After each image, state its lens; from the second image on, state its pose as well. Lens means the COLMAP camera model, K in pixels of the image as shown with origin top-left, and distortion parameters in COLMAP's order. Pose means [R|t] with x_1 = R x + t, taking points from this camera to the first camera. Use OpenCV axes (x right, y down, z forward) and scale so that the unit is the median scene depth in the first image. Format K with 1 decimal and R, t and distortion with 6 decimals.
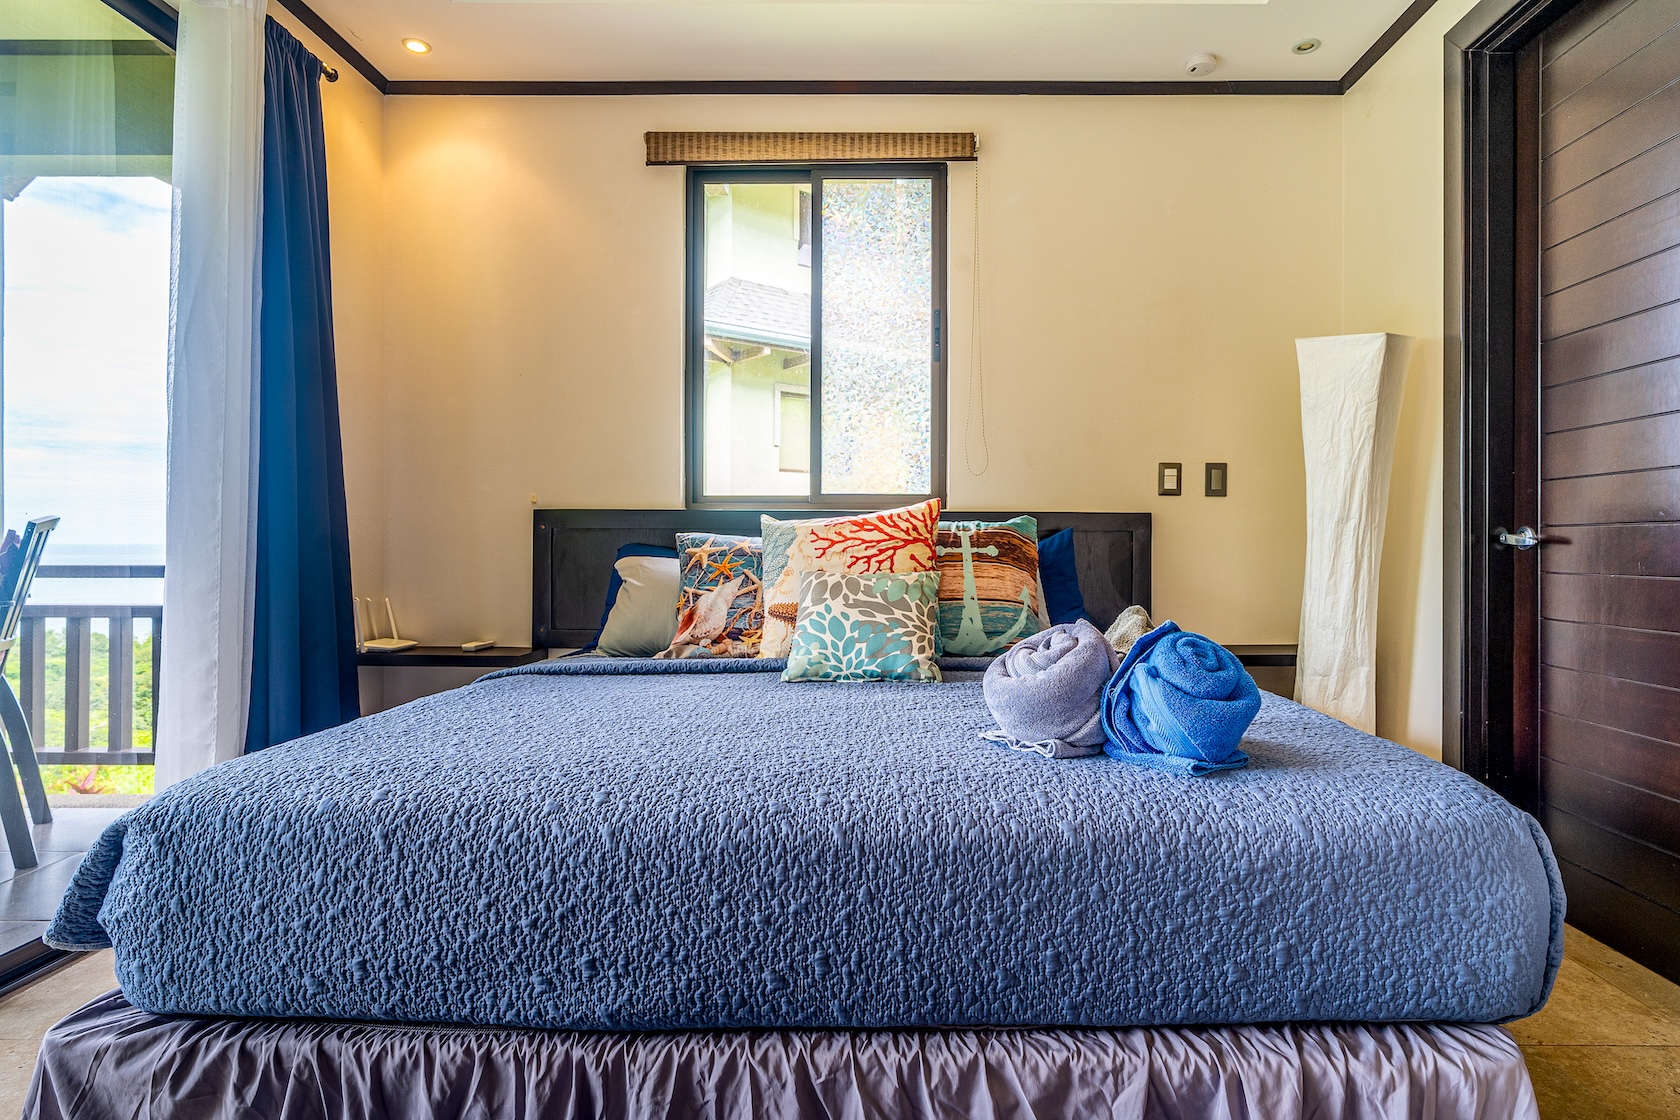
lens RADIAL K [[875.9, 0, 836.4], [0, 875.9, 542.3], [0, 0, 1]] dist [-0.004426, 0.000100]
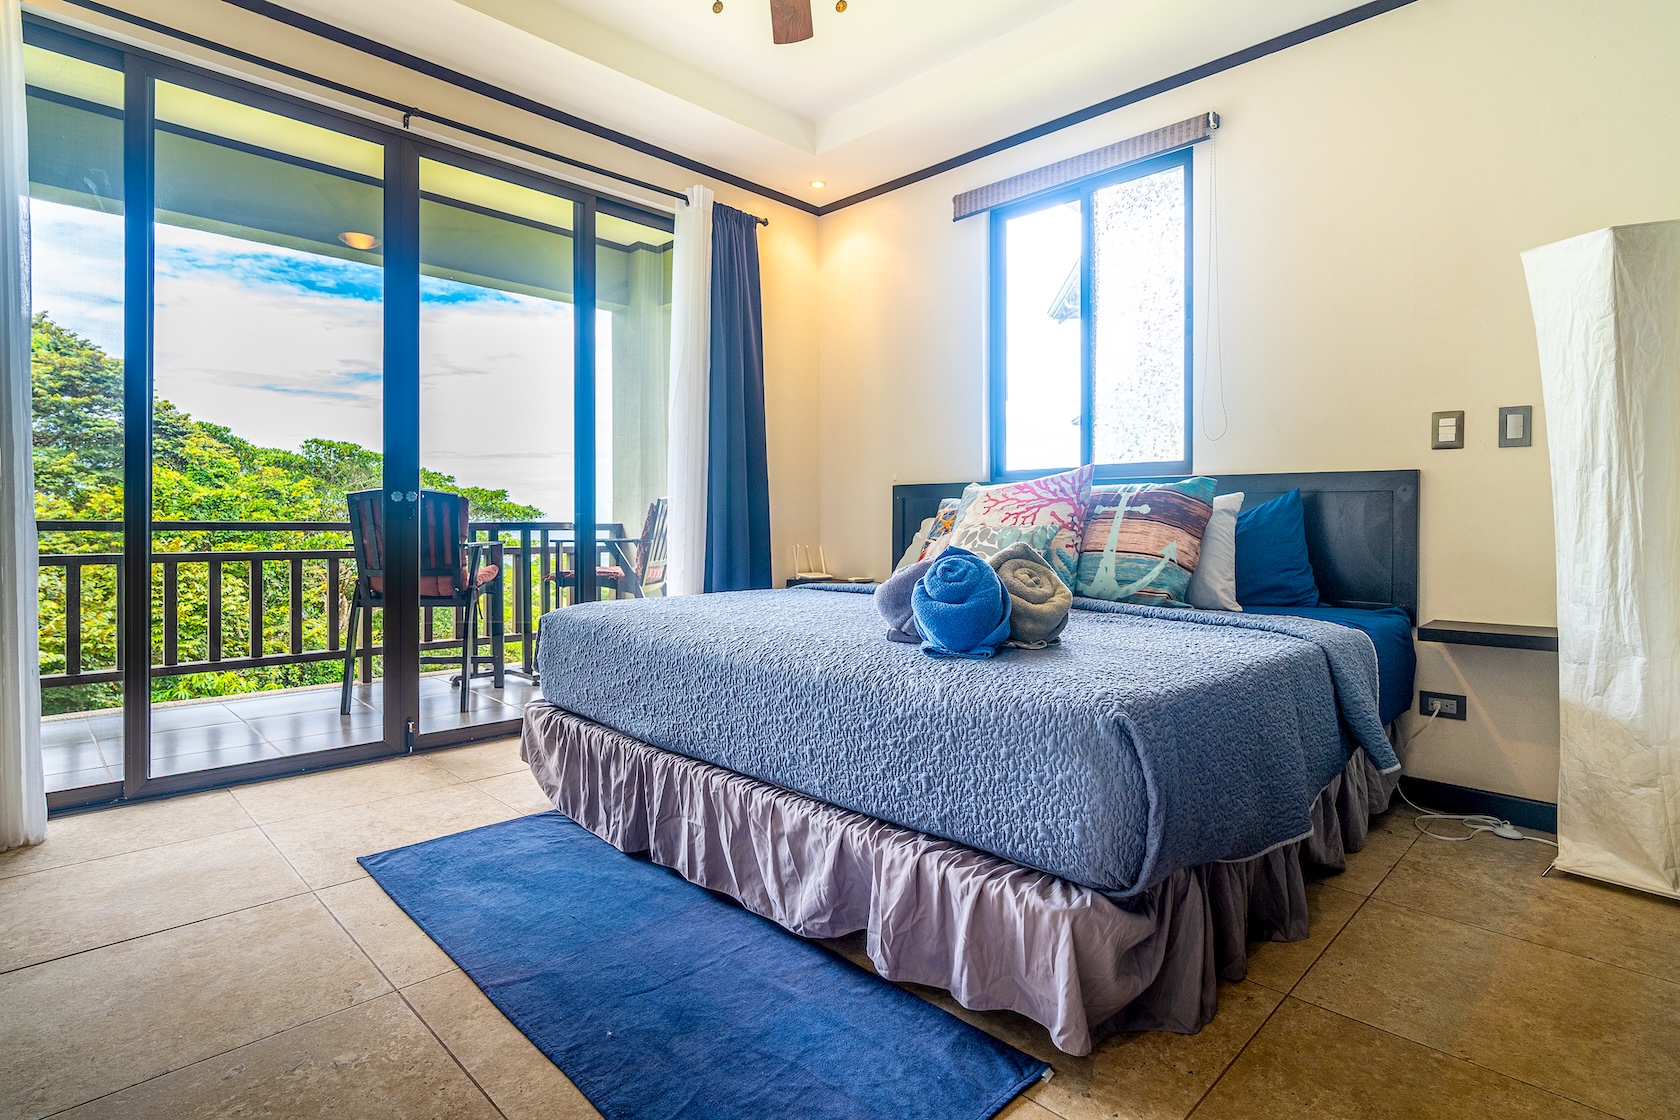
lens RADIAL K [[825.6, 0, 843.9], [0, 825.6, 530.6], [0, 0, 1]] dist [-0.002634, 0.000712]
pose [[0.720099, 0.010399, -0.693793, 0.626882], [-0.006776, 0.999945, 0.007955, 0.031087], [0.693838, -0.001027, 0.720130, -0.013279]]
